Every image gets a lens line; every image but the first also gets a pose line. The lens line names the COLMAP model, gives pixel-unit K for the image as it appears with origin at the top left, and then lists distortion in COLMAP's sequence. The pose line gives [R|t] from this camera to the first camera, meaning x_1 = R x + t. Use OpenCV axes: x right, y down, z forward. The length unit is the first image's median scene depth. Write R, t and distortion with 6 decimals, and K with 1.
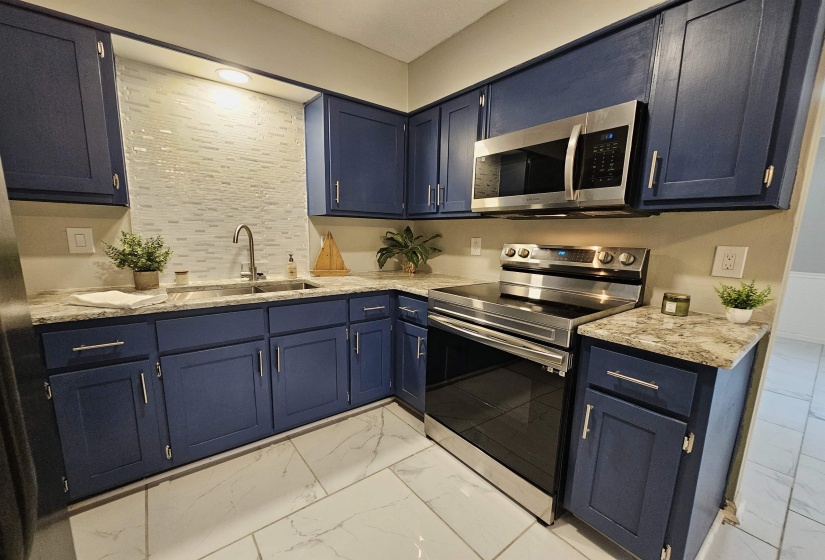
lens RADIAL K [[337.9, 0, 414.7], [0, 337.9, 289.7], [0, 0, 1]] dist [-0.000161, 0.000238]
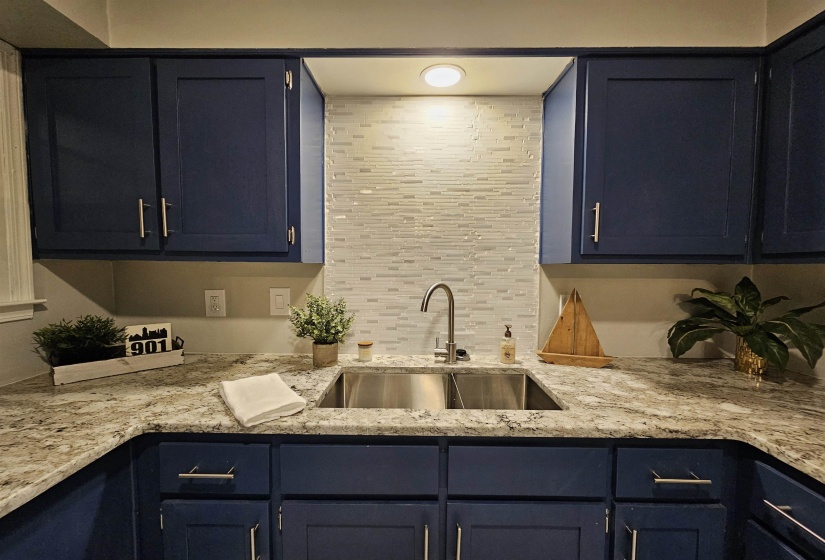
lens RADIAL K [[337.9, 0, 411.5], [0, 337.9, 285.1], [0, 0, 1]] dist [-0.000161, 0.000238]
pose [[0.776749, 0.018980, -0.629524, -0.117584], [-0.092275, 0.992189, -0.083940, -0.118795], [0.623014, 0.123289, 0.772433, 0.416944]]
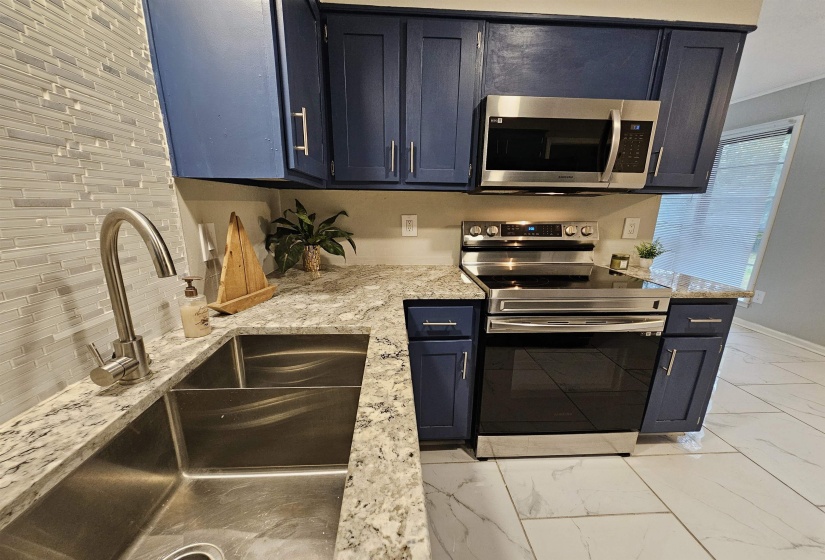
lens RADIAL K [[337.9, 0, 411.4], [0, 337.9, 299.8], [0, 0, 1]] dist [-0.000161, 0.000238]
pose [[0.566921, -0.237730, 0.788723, -0.585215], [0.133602, 0.971312, 0.196734, -0.133064], [-0.812866, -0.006158, 0.582418, 0.602740]]
